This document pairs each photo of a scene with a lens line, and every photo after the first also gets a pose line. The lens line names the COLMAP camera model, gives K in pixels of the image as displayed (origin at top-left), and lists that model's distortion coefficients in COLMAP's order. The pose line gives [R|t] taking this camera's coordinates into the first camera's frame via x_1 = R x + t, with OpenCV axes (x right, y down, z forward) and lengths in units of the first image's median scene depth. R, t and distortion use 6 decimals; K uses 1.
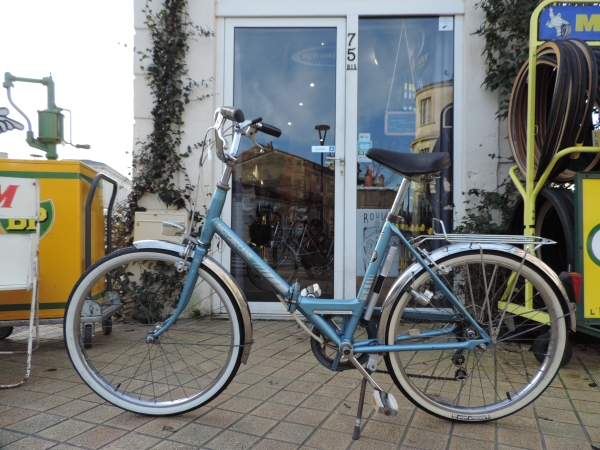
lens RADIAL K [[429.0, 0, 302.5], [0, 429.0, 227.6], [0, 0, 1]] dist [0.039242, 0.004883]
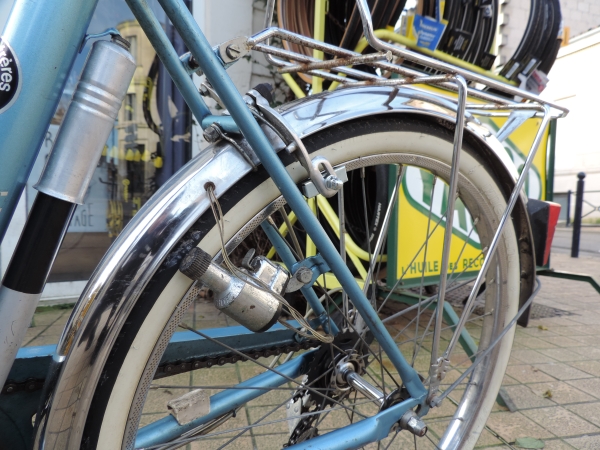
lens RADIAL K [[429.0, 0, 302.5], [0, 429.0, 227.6], [0, 0, 1]] dist [0.039242, 0.004883]
pose [[0.790331, -0.023350, 0.612235, 0.158008], [-0.031004, 0.996469, 0.078027, 0.108012], [-0.611895, -0.080649, 0.786816, 0.797979]]
